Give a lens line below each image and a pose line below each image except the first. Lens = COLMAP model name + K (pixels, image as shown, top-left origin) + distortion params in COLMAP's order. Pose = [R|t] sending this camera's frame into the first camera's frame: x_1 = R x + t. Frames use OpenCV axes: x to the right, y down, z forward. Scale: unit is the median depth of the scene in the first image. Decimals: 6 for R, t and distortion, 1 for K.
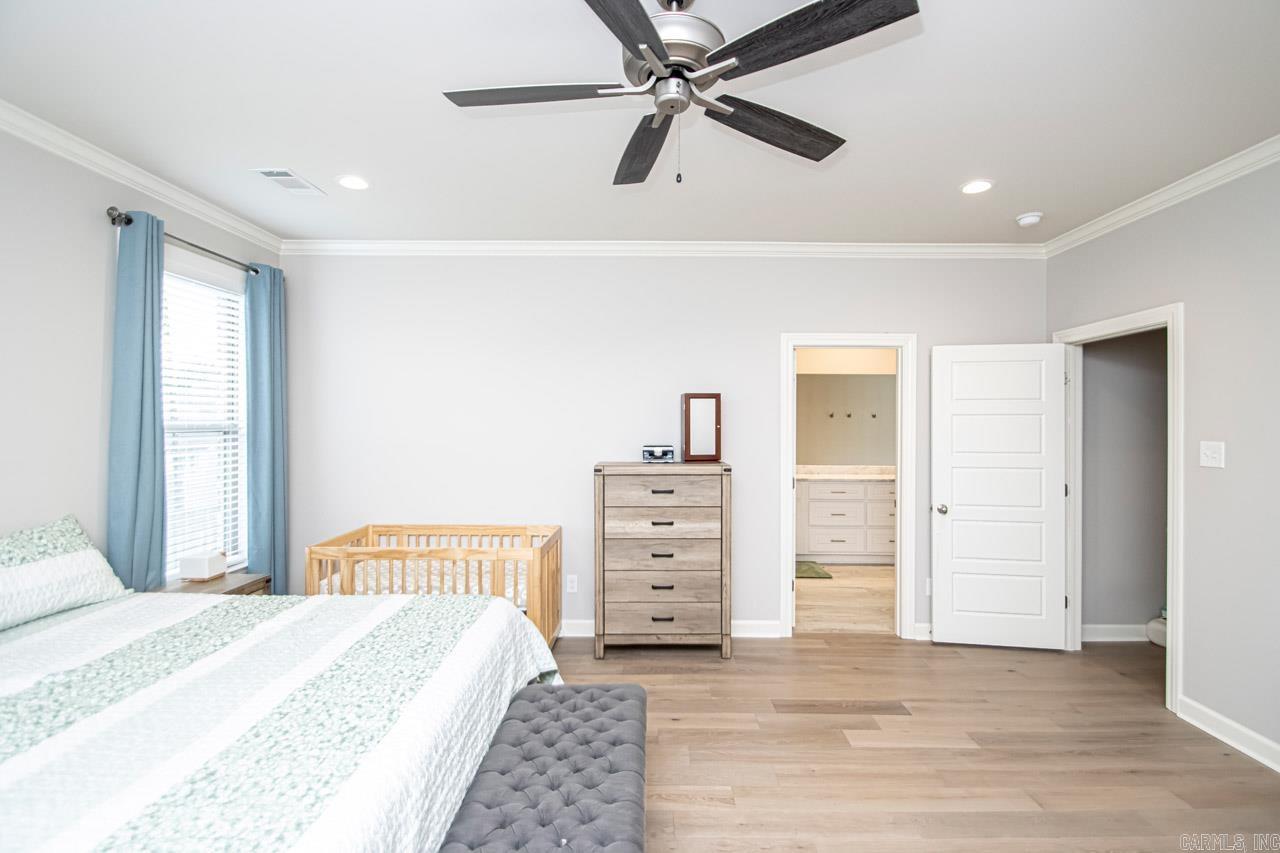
lens RADIAL K [[602.6, 0, 643.1], [0, 602.6, 429.9], [0, 0, 1]] dist [0.015367, -0.016352]
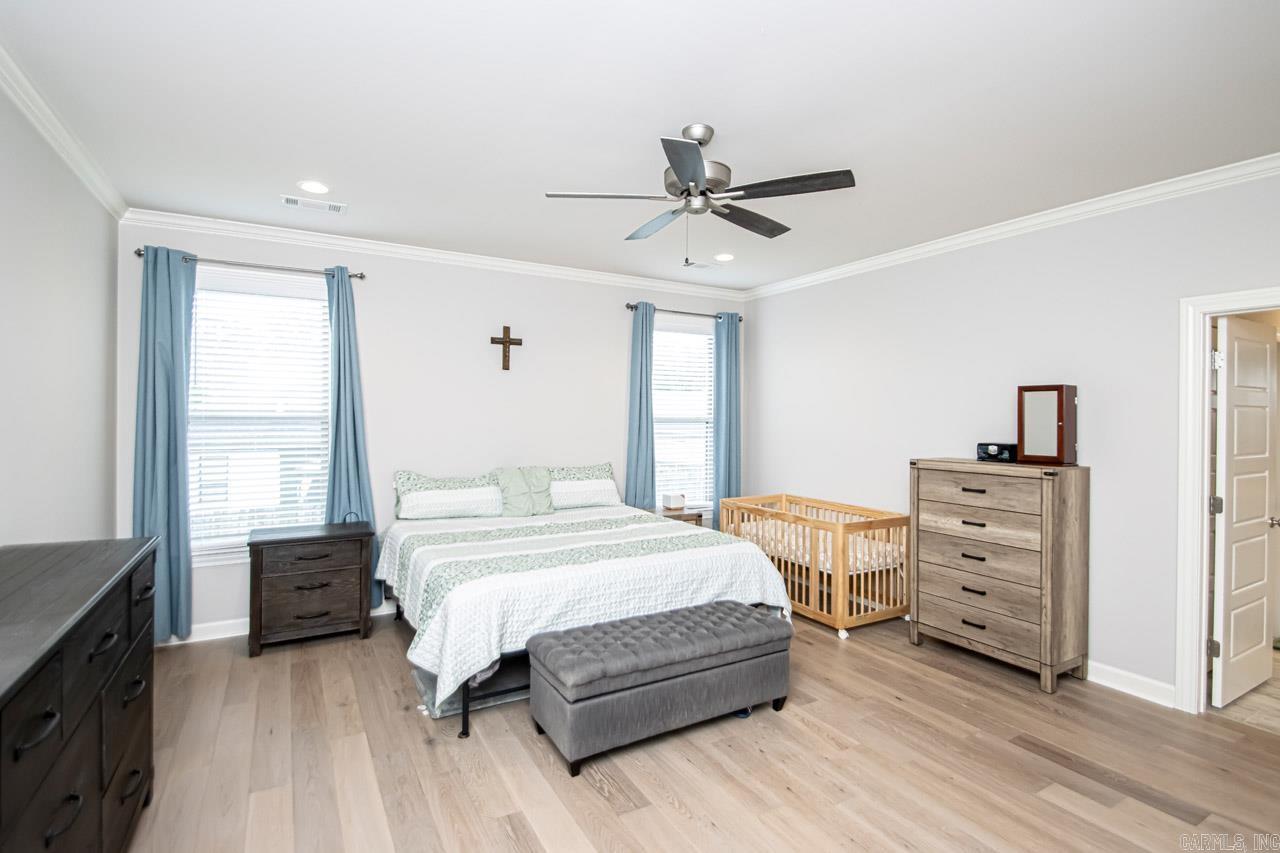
lens RADIAL K [[602.6, 0, 614.9], [0, 602.6, 414.9], [0, 0, 1]] dist [0.015367, -0.016352]
pose [[0.484941, 0.002307, -0.874544, 0.592755], [-0.019508, 0.999776, -0.008180, 0.001419], [0.874329, 0.021028, 0.484878, 0.034388]]
